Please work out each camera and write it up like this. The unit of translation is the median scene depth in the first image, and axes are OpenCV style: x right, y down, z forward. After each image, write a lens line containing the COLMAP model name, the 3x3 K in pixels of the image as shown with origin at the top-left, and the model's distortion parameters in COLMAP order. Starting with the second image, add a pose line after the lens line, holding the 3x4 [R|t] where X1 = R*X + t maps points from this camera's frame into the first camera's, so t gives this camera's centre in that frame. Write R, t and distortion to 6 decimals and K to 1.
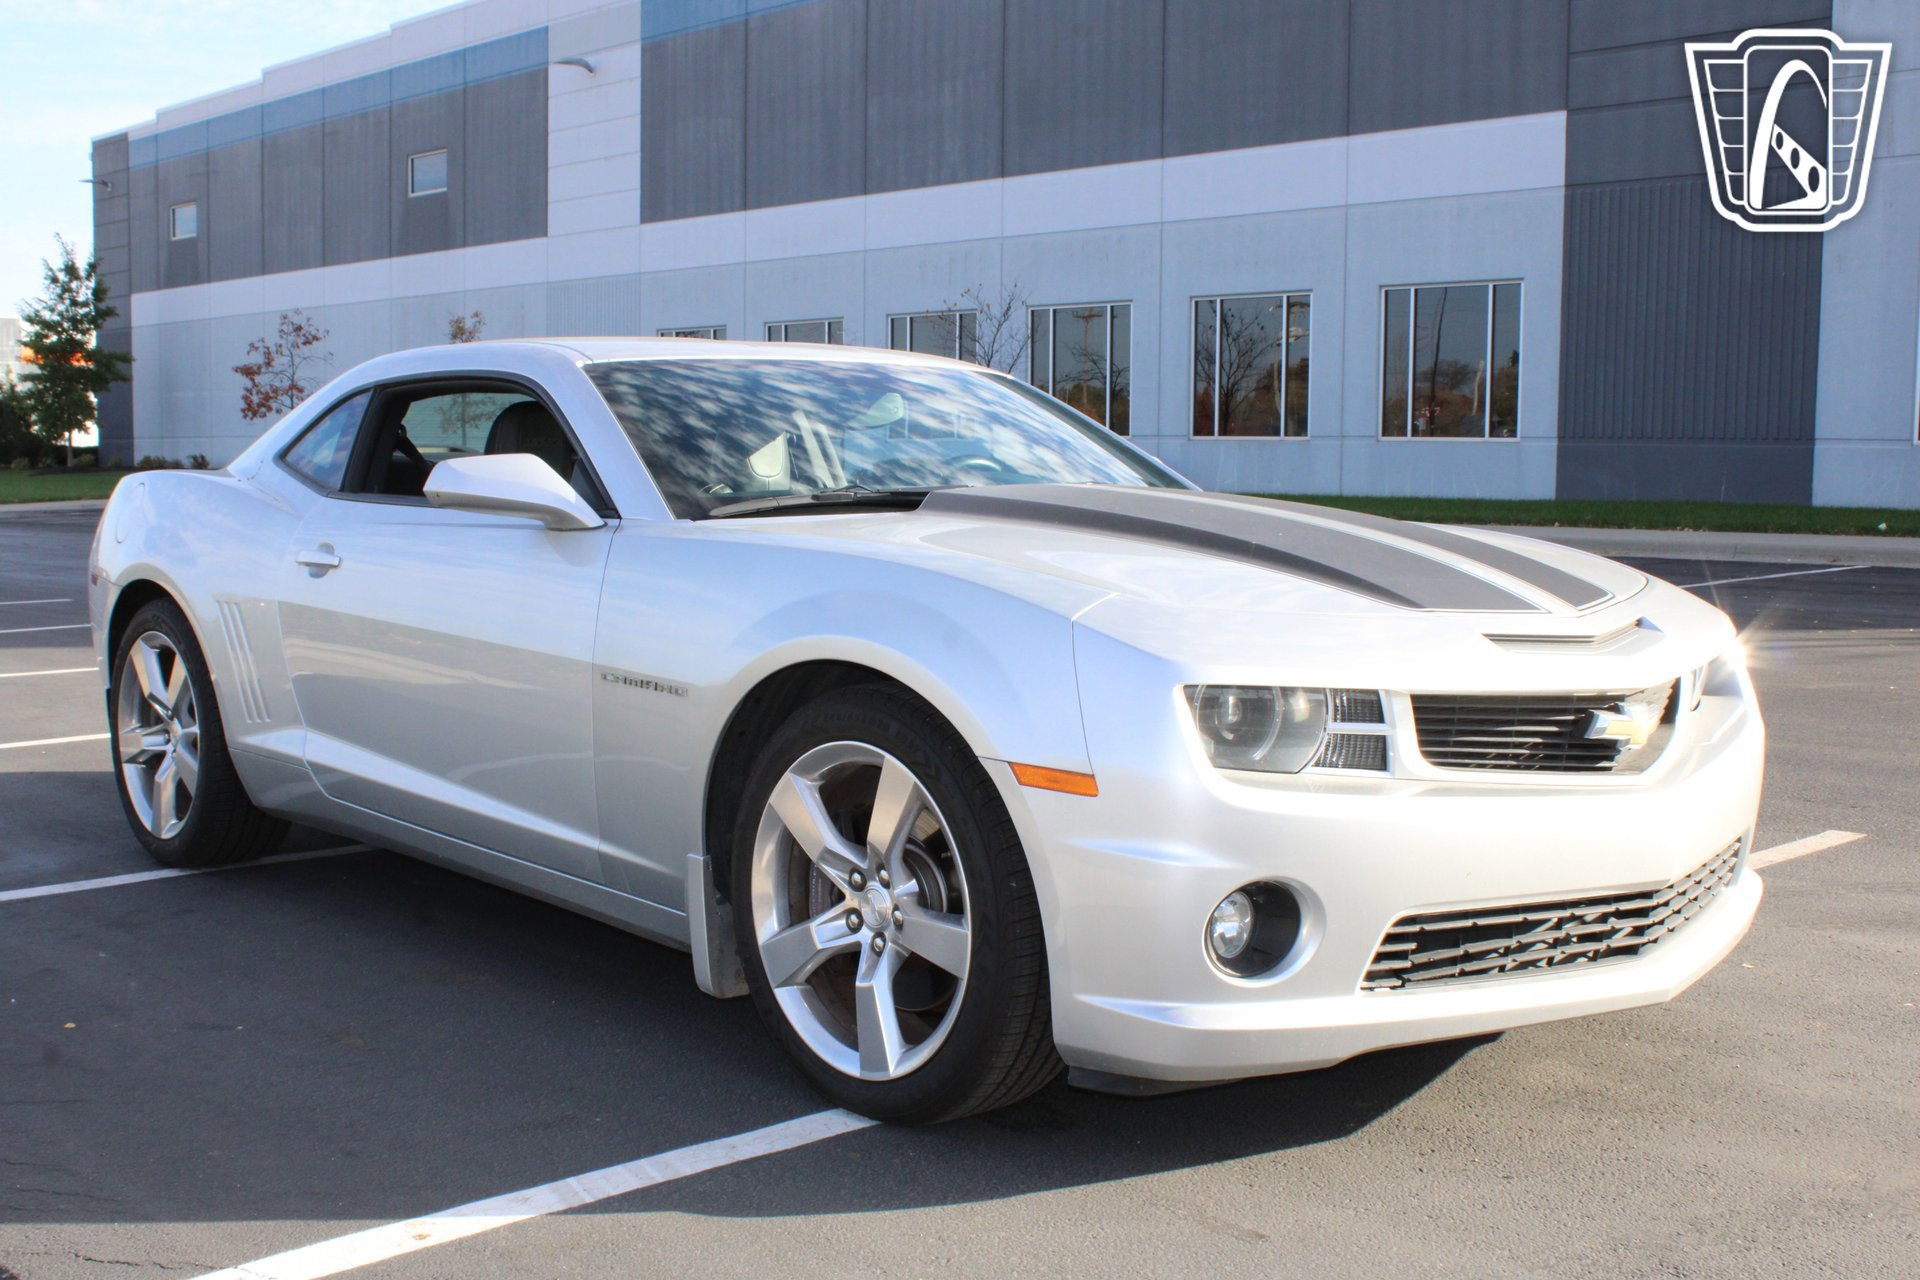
lens RADIAL K [[2140.3, 0, 1011.6], [0, 2140.3, 668.4], [0, 0, 1]] dist [-0.050919, 0.011105]
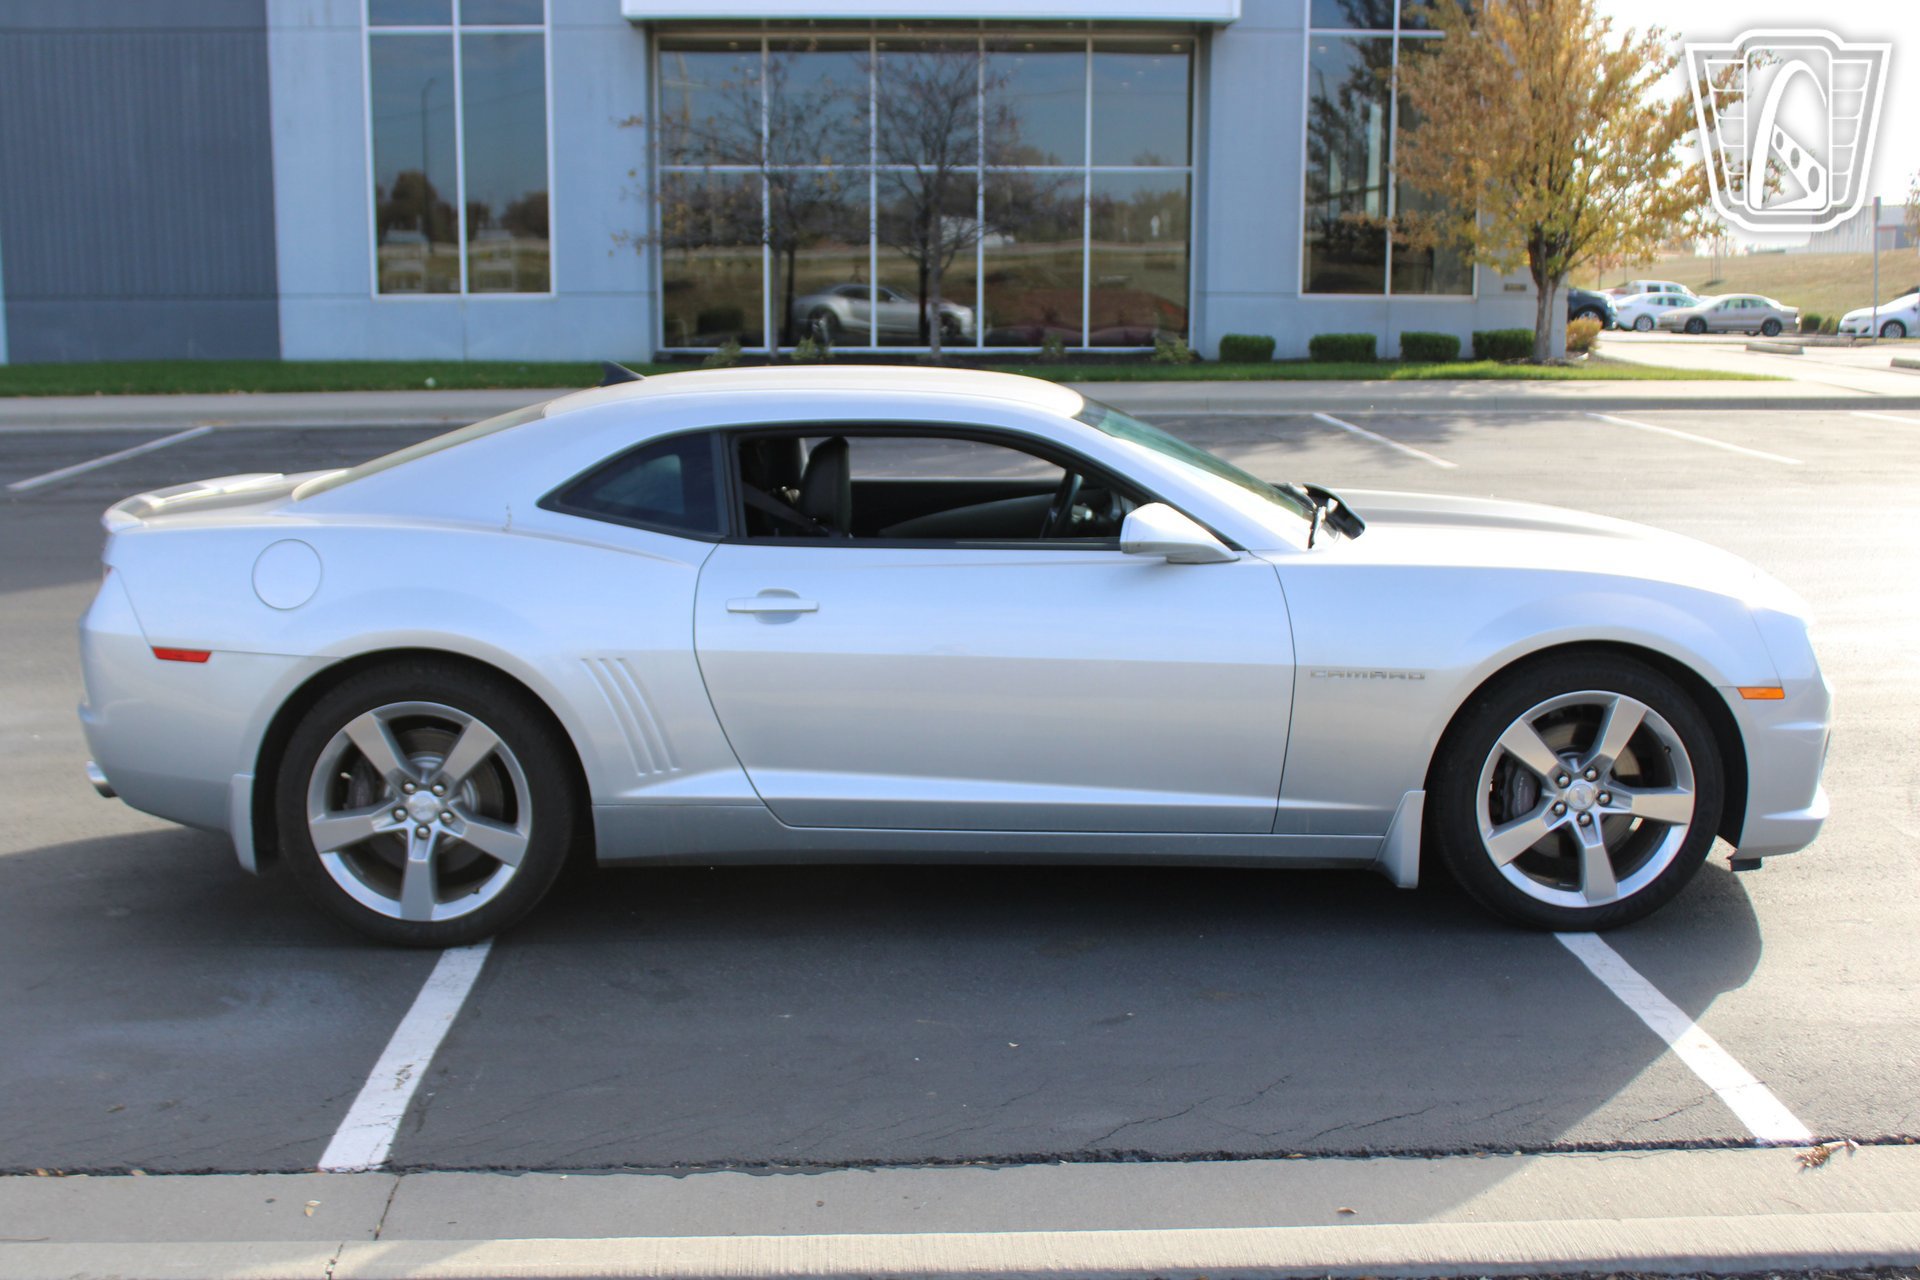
lens RADIAL K [[2140.3, 0, 1011.6], [0, 2140.3, 668.4], [0, 0, 1]] dist [-0.050919, 0.011105]
pose [[0.659450, -0.143680, 0.737890, -1.093933], [0.080349, 0.989414, 0.120848, -0.147992], [-0.747442, -0.020405, 0.664013, 0.225615]]
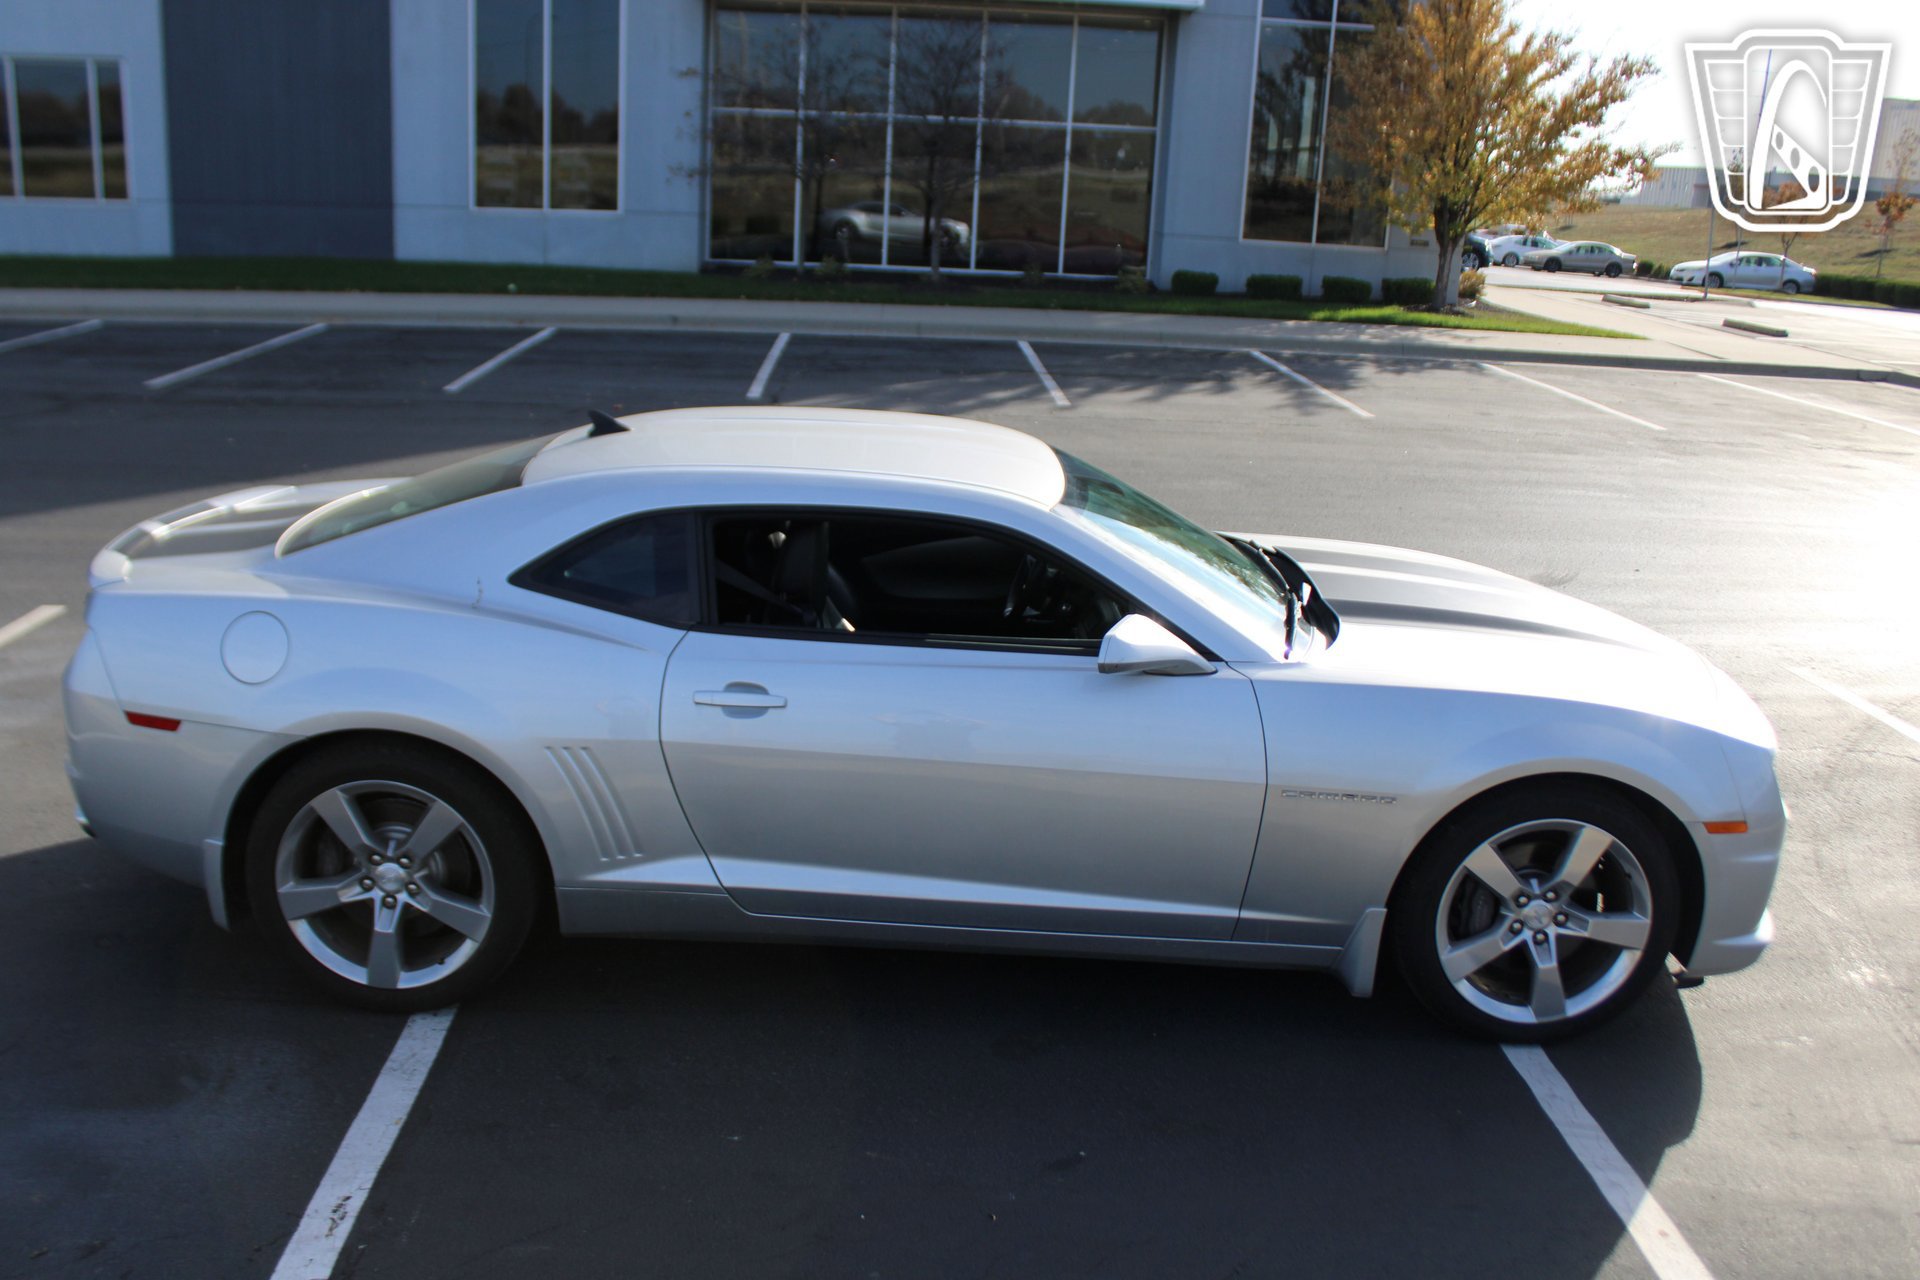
lens RADIAL K [[1703.0, 0, 960.0], [0, 1703.0, 640.0], [0, 0, 1]] dist [-0.123800, 0.082255]
pose [[0.676816, -0.169938, 0.716269, -0.891779], [0.034952, 0.979311, 0.199319, -0.255484], [-0.735322, -0.109868, 0.668753, 0.397324]]
